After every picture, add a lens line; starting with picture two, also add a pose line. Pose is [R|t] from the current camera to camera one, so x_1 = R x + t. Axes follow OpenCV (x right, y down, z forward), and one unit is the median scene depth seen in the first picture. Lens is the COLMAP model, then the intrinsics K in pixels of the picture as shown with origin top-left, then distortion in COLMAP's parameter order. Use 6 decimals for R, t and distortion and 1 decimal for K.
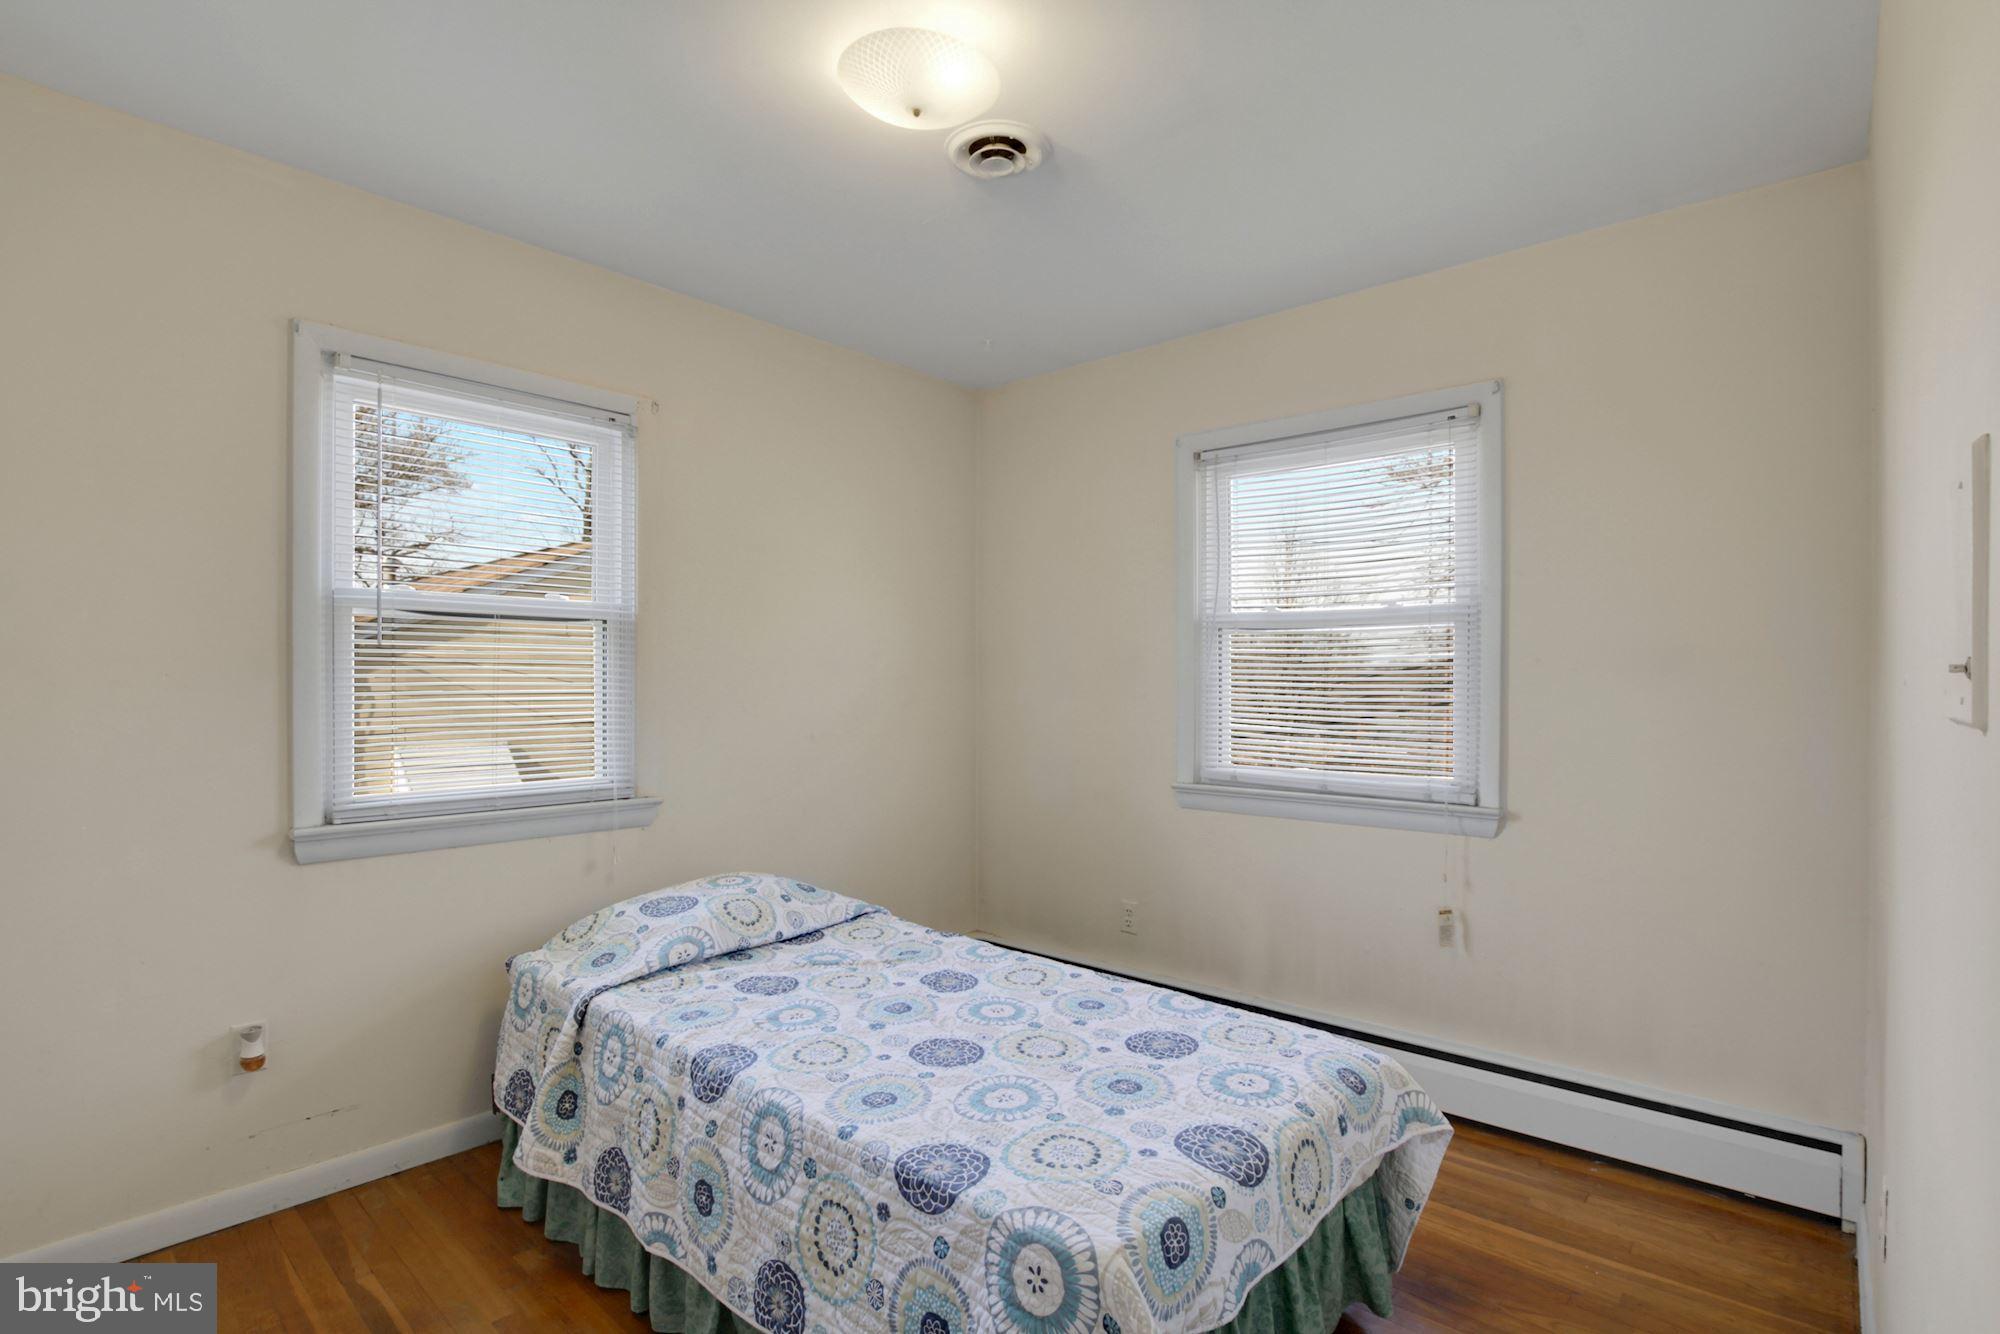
lens RADIAL K [[956.9, 0, 994.7], [0, 956.9, 683.8], [0, 0, 1]] dist [-0.025641, -0.000187]
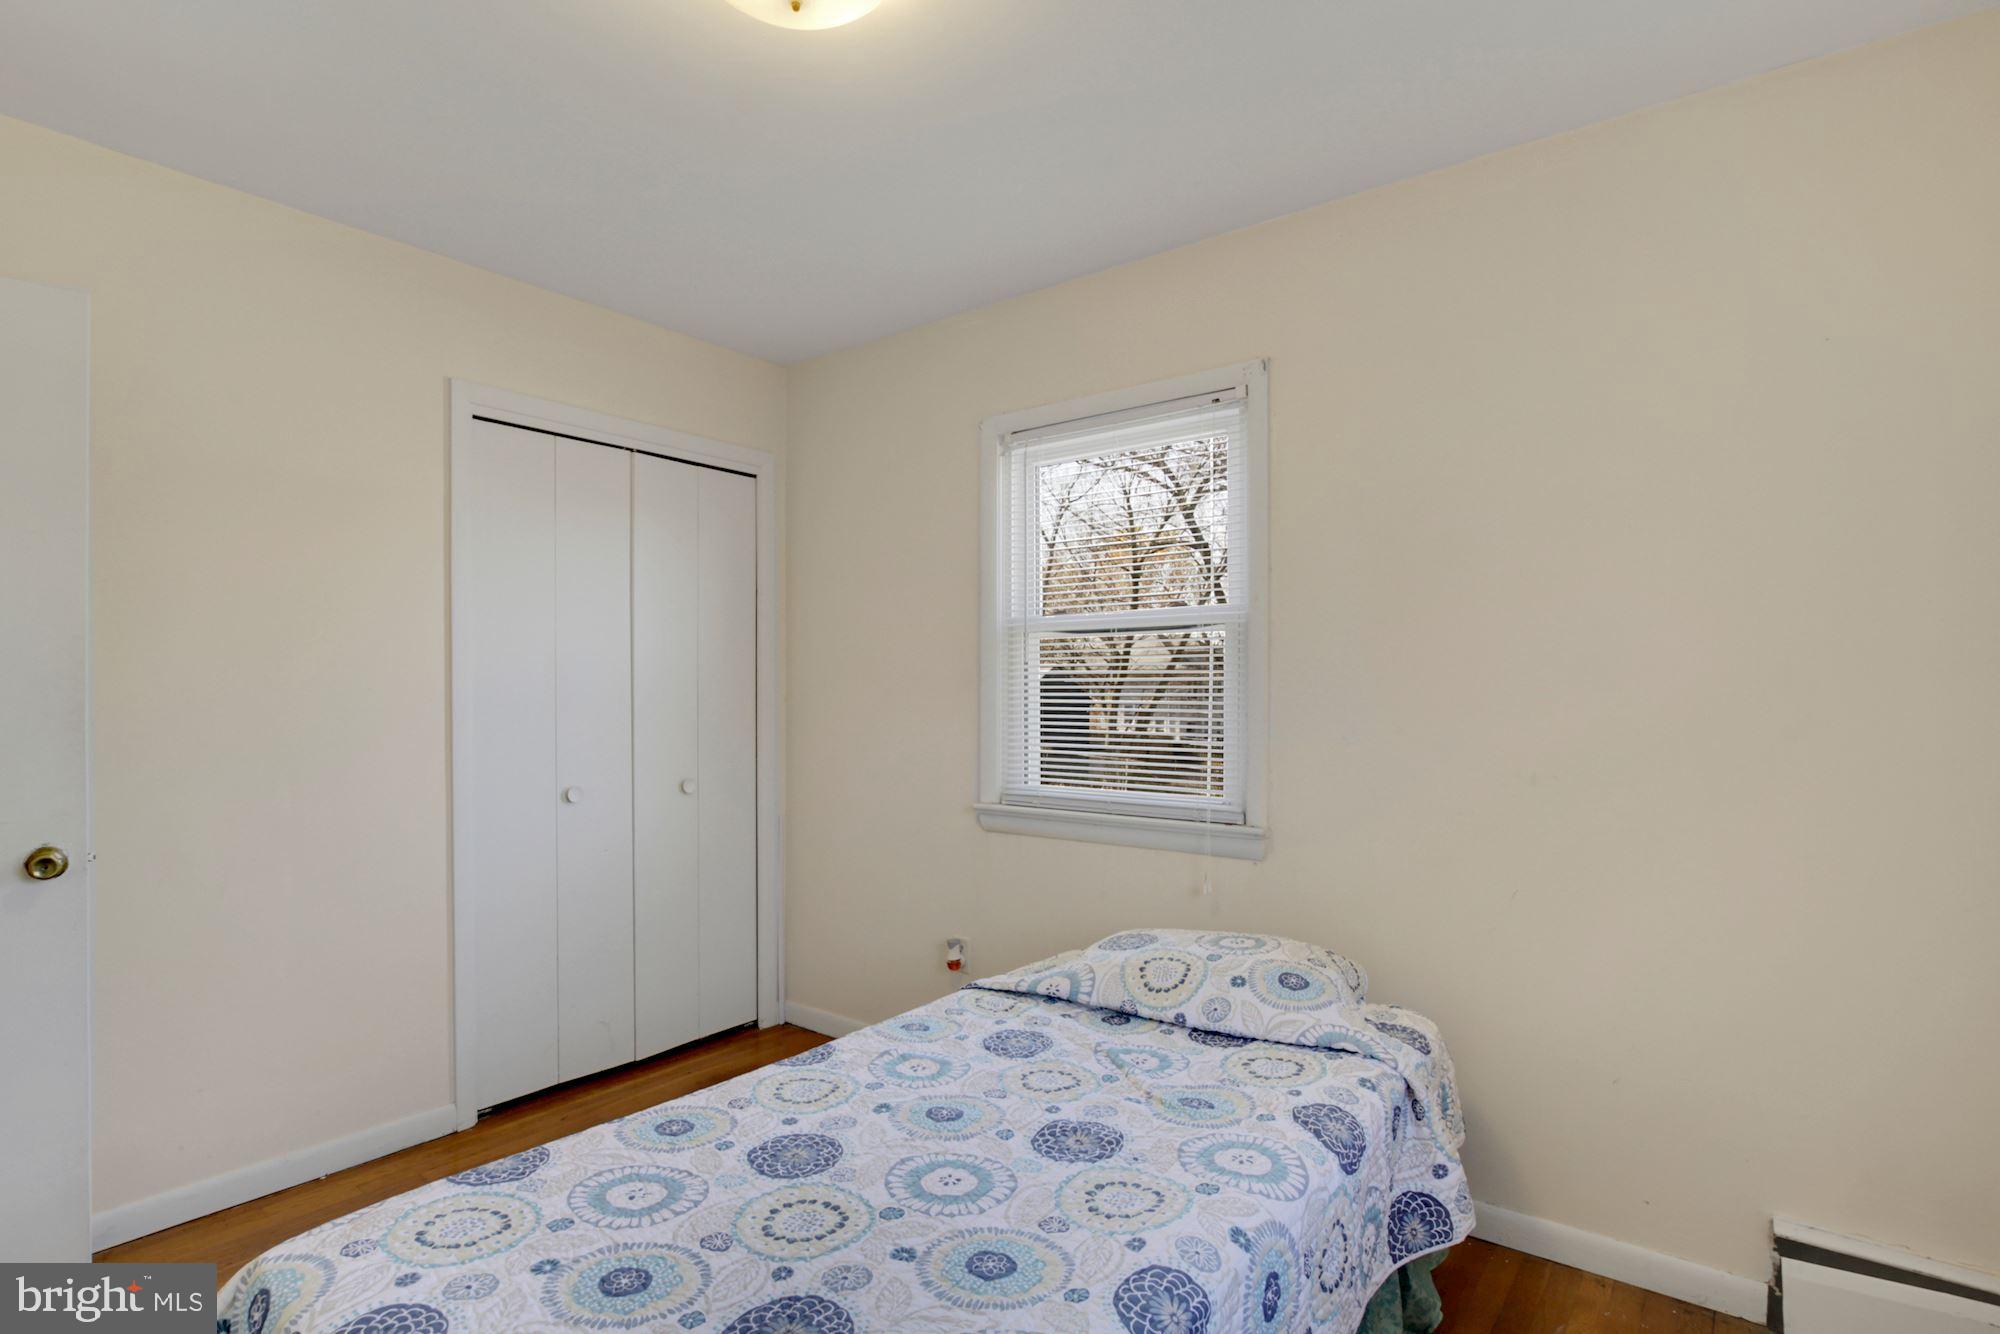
lens RADIAL K [[963.4, 0, 977.9], [0, 963.4, 705.9], [0, 0, 1]] dist [-0.026679, 0.000332]
pose [[0.066461, 0.011905, -0.997718, 0.616092], [0.000468, 0.999928, 0.011962, 0.000093], [0.997789, -0.001262, 0.066451, 0.895186]]
